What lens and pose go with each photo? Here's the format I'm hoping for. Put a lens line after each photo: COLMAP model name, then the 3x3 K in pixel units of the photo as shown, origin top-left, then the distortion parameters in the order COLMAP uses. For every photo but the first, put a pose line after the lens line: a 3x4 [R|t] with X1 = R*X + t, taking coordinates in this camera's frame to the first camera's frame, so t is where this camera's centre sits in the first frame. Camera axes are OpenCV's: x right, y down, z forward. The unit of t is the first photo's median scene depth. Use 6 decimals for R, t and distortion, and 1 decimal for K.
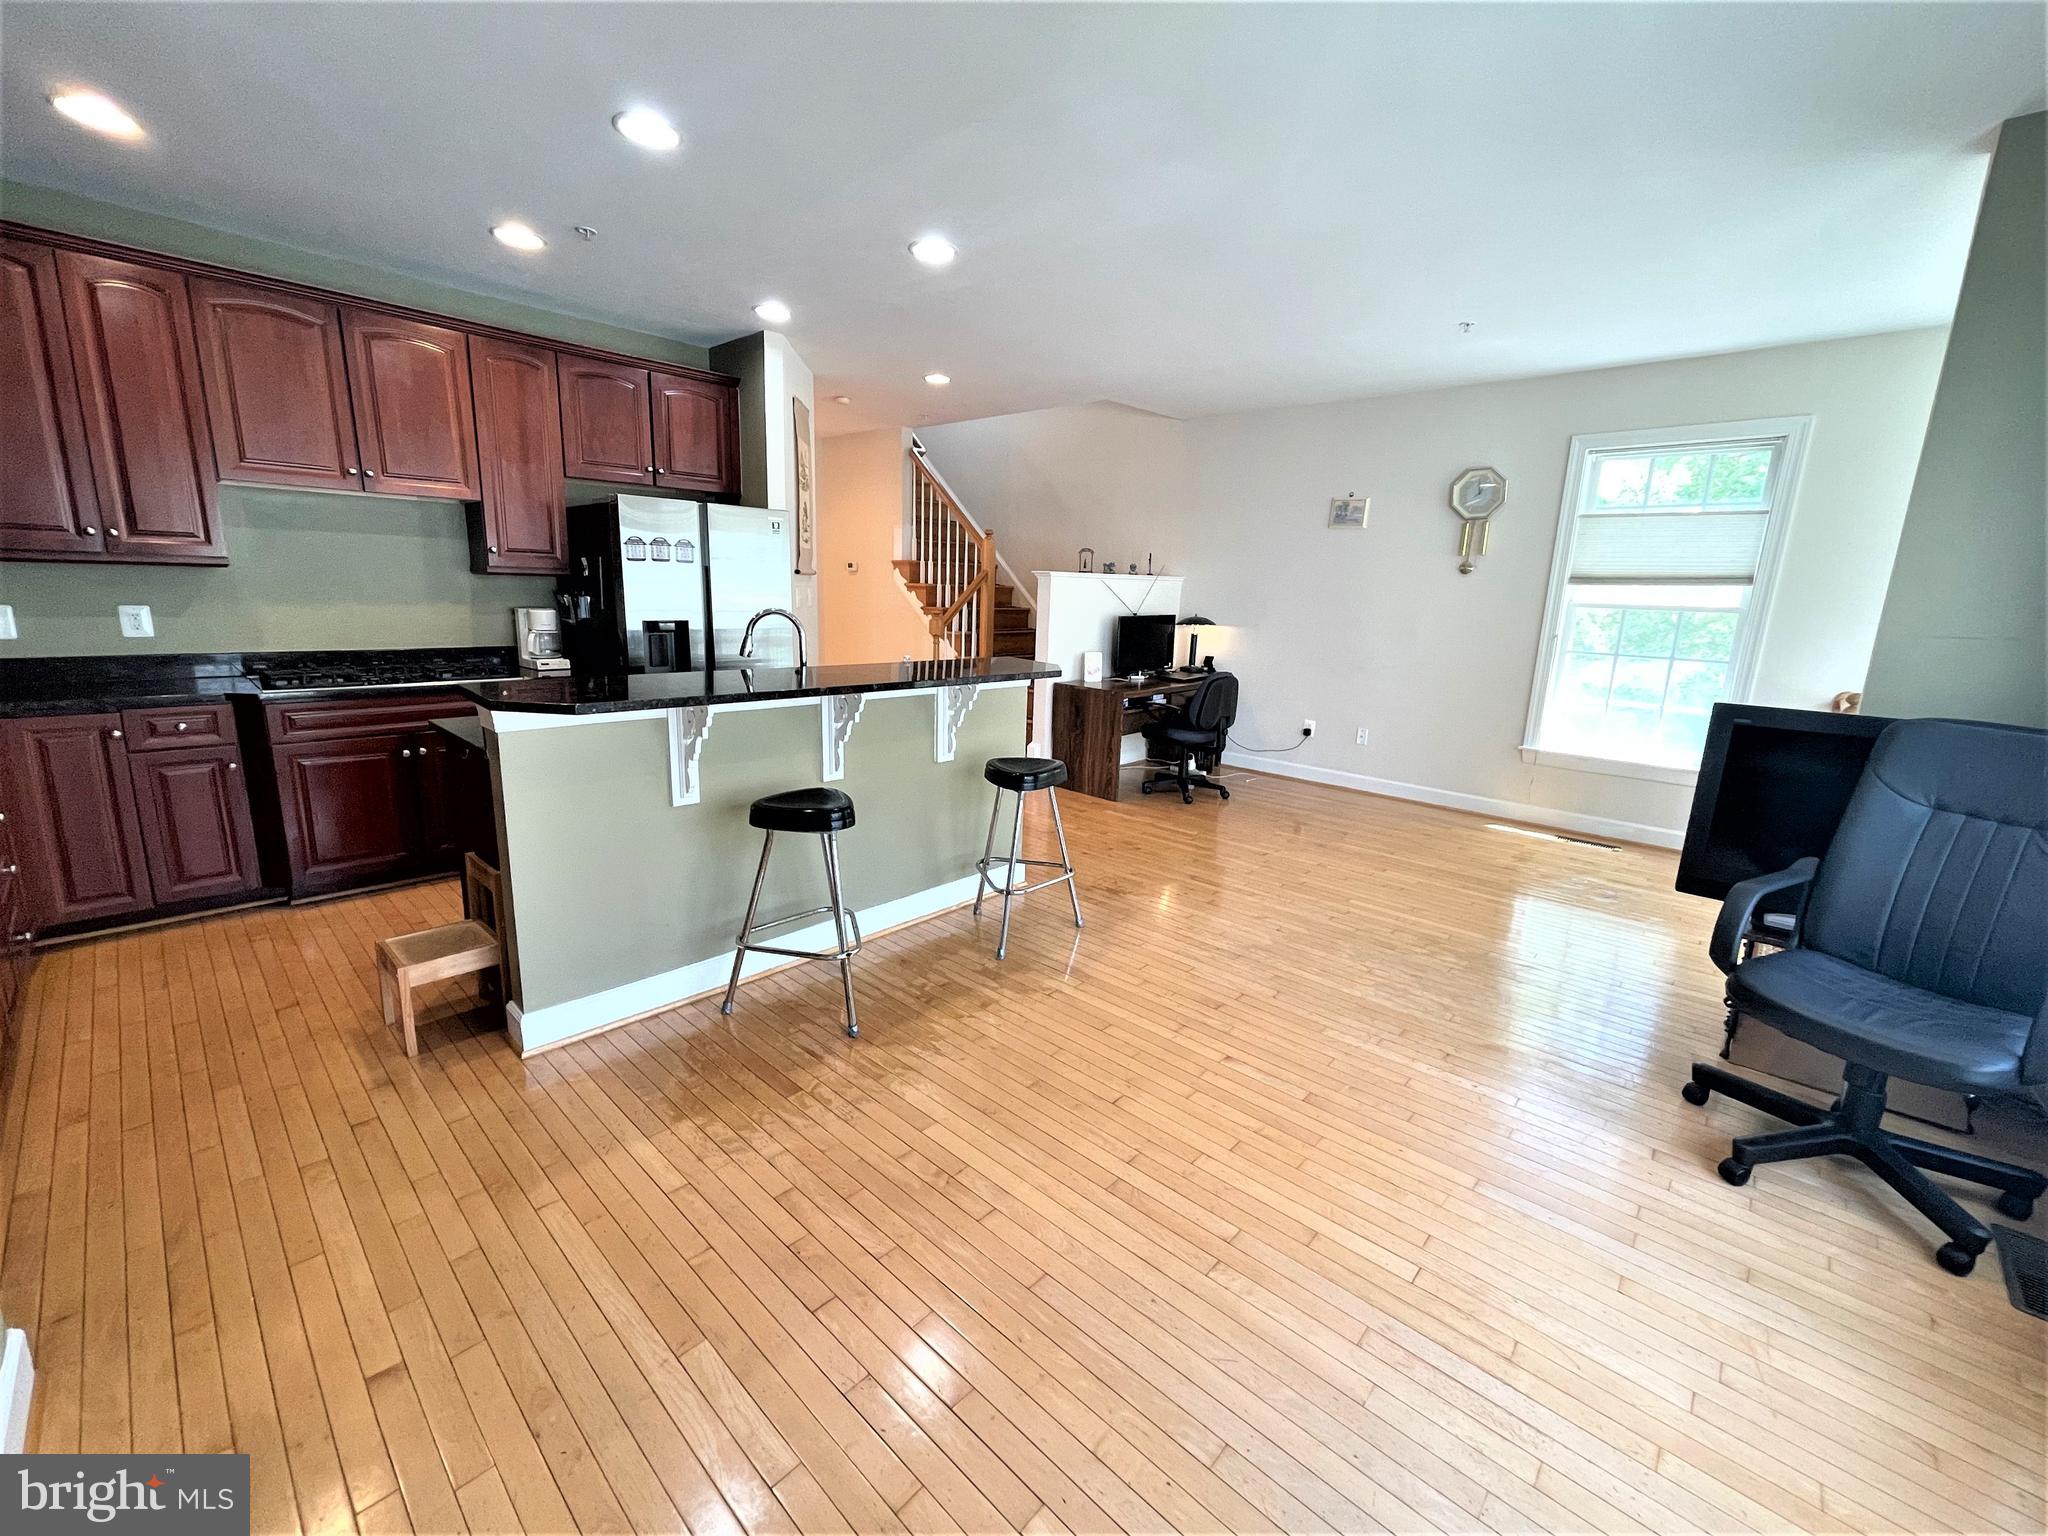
lens RADIAL K [[825.7, 0, 1021.6], [0, 825.7, 762.4], [0, 0, 1]] dist [-0.004228, 0.000385]
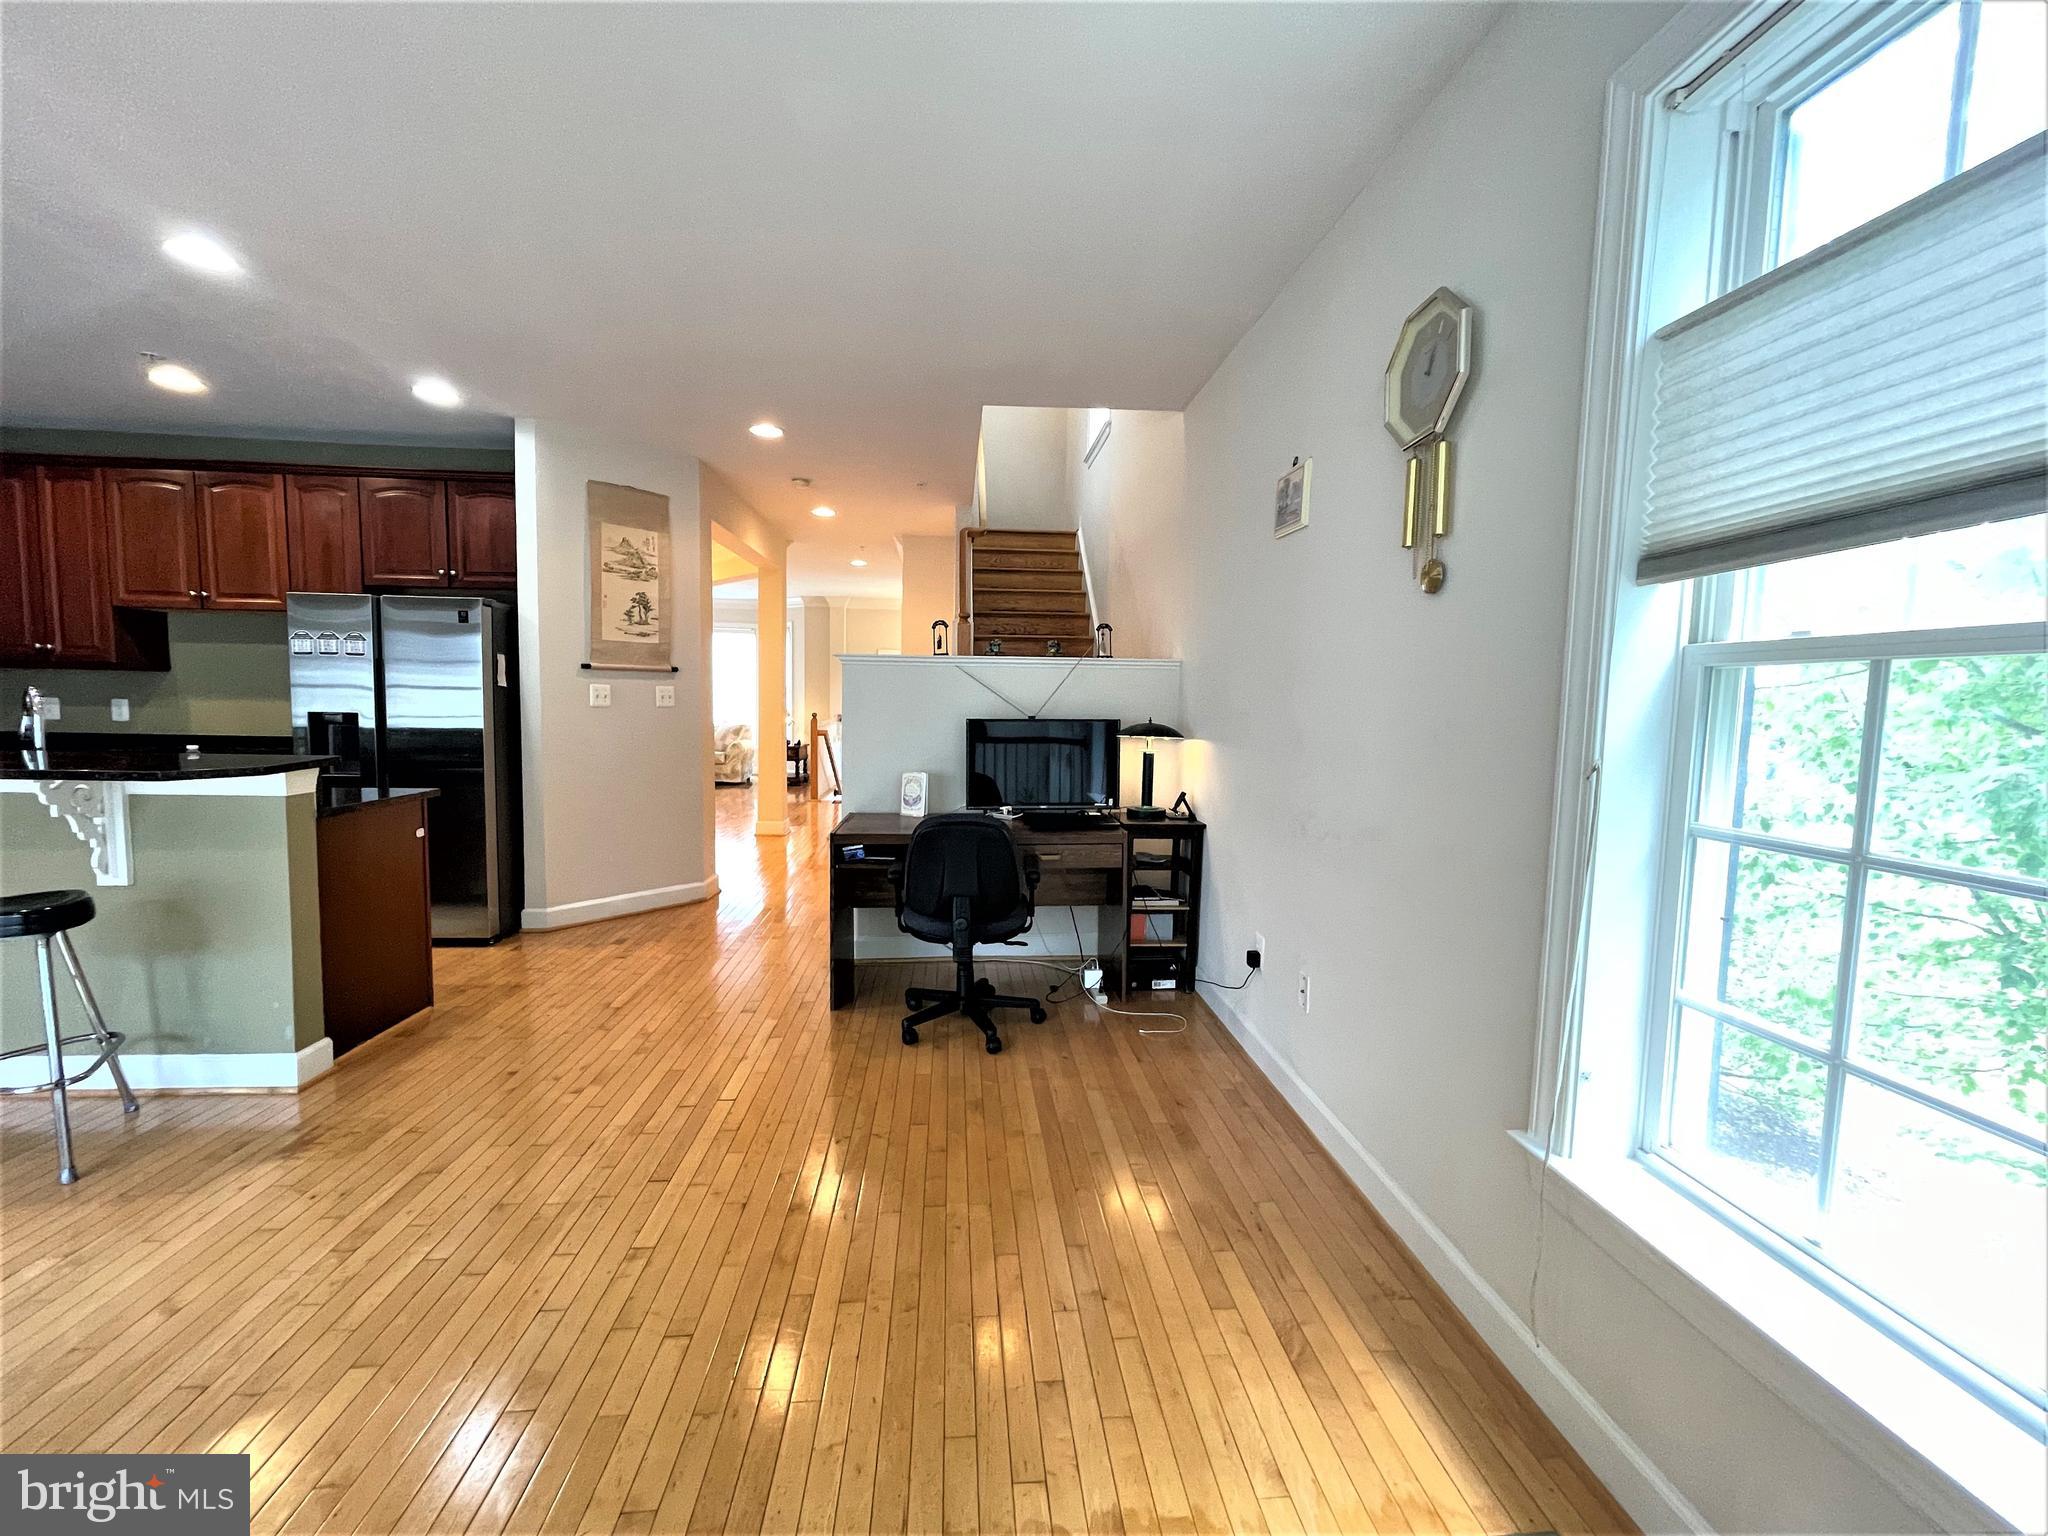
lens RADIAL K [[831.4, 0, 1020.4], [0, 831.4, 760.2], [0, 0, 1]] dist [0.001168, 0.000444]
pose [[0.738672, 0.030798, -0.673361, 0.806620], [-0.135407, 0.985372, -0.103471, -0.115938], [0.660324, 0.167609, 0.732038, 0.770517]]
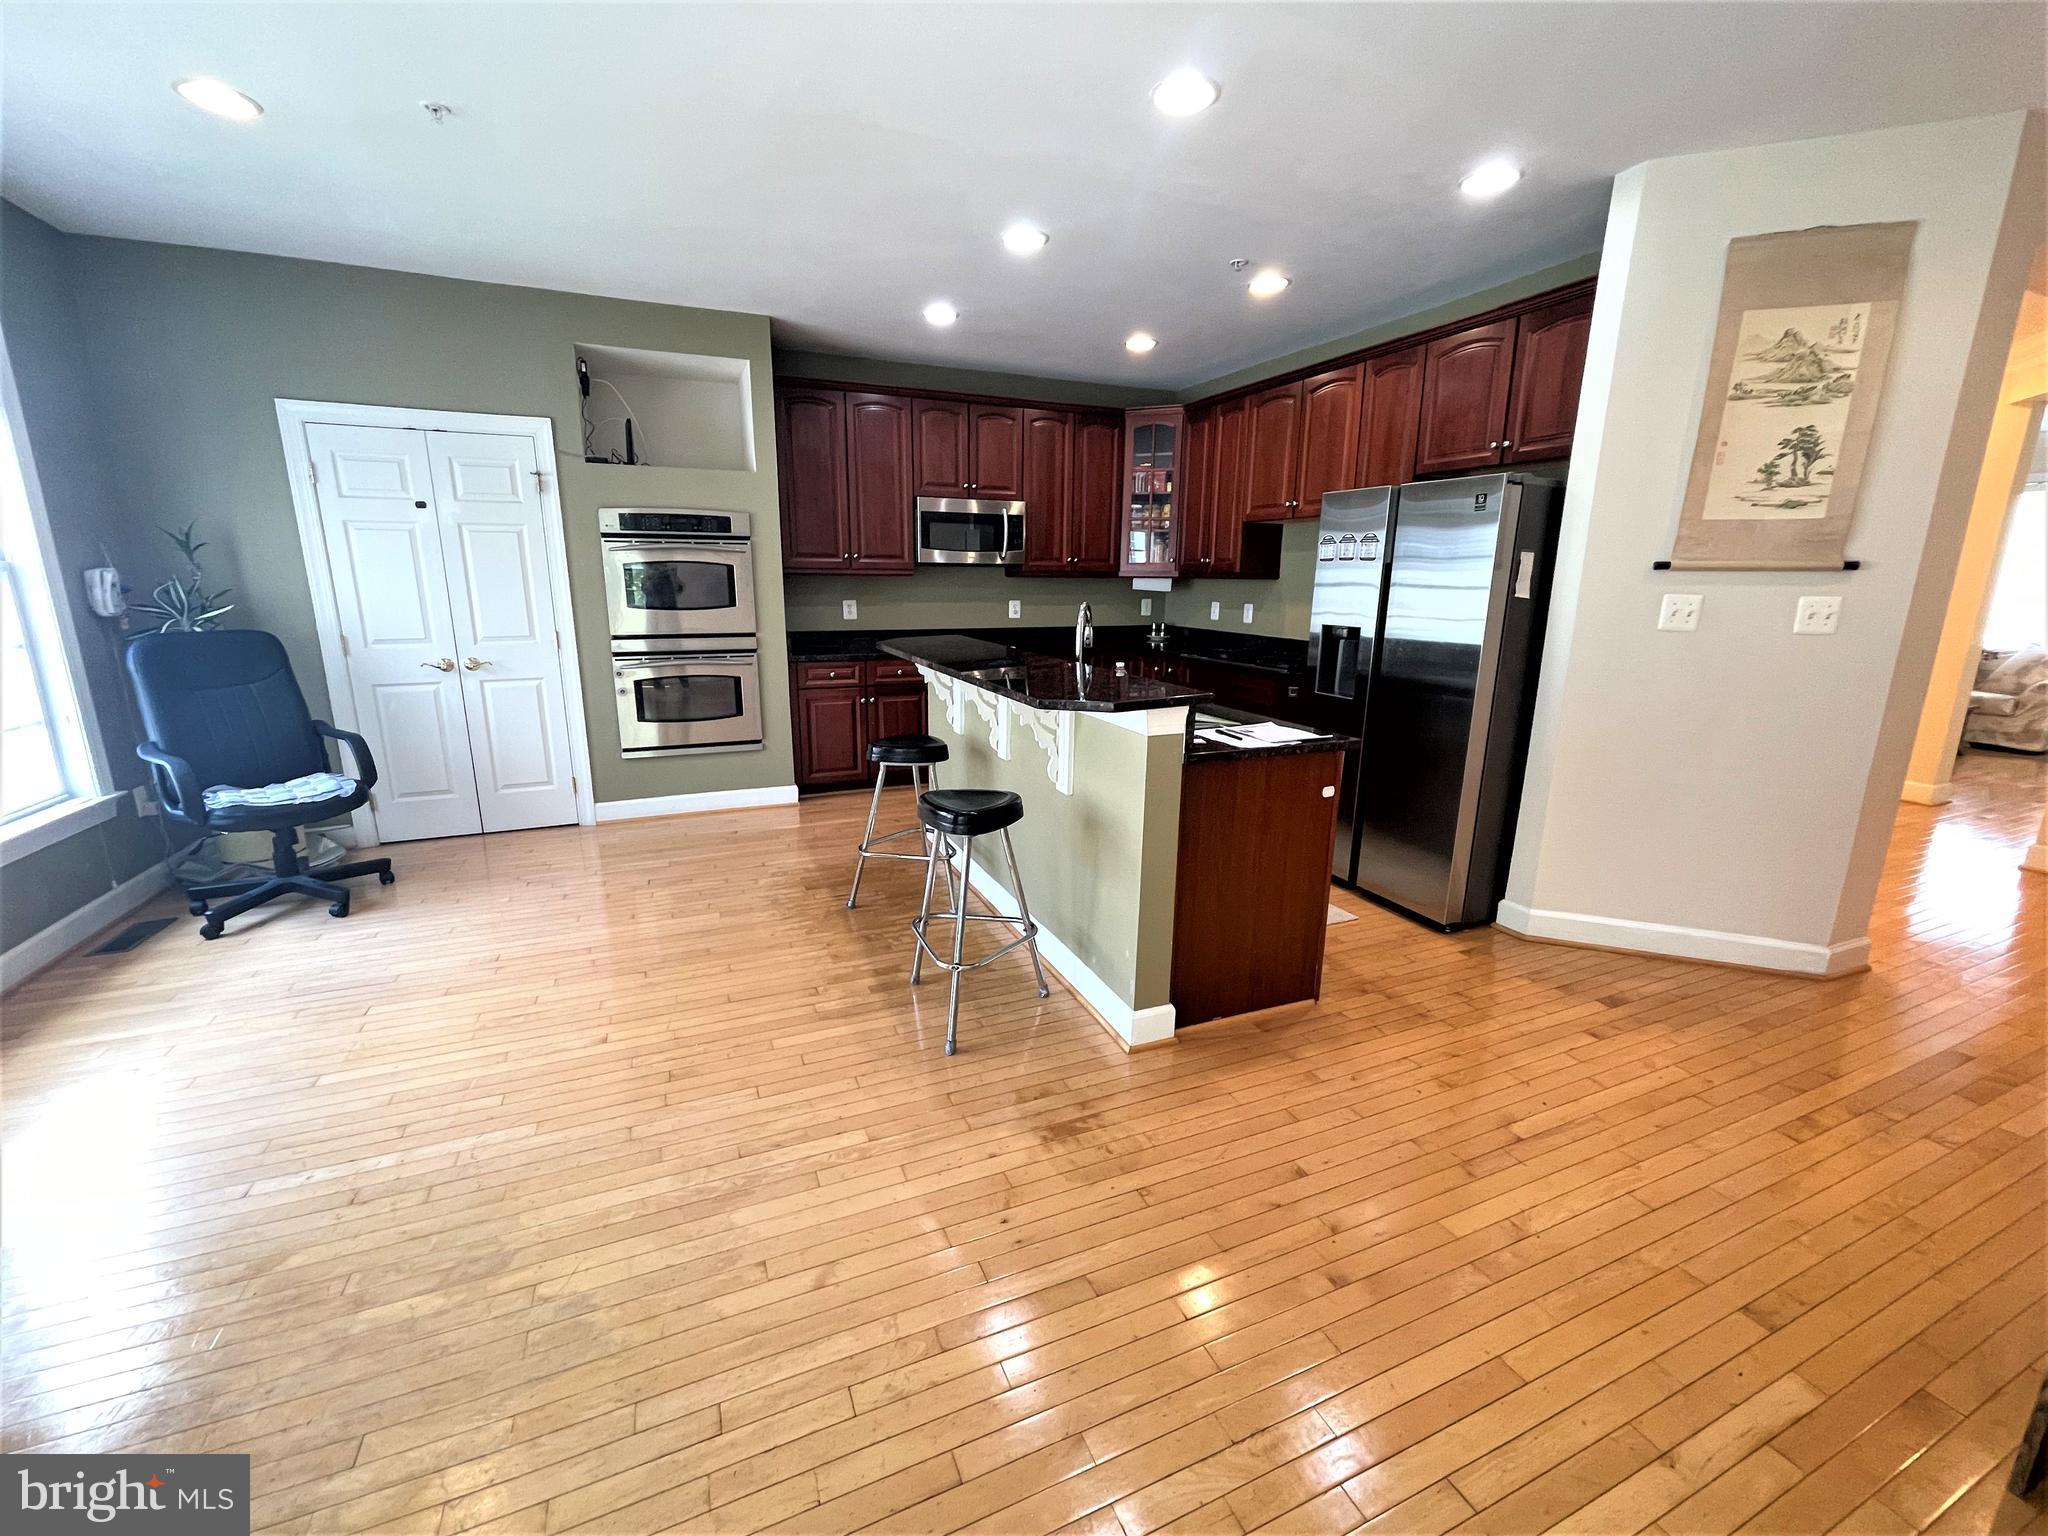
lens RADIAL K [[825.7, 0, 1021.6], [0, 825.7, 762.4], [0, 0, 1]] dist [-0.004228, 0.000385]
pose [[-0.404915, 0.167735, -0.898837, 0.510152], [-0.212948, 0.938699, 0.271104, -0.189466], [0.889211, 0.301180, -0.344375, 0.979001]]
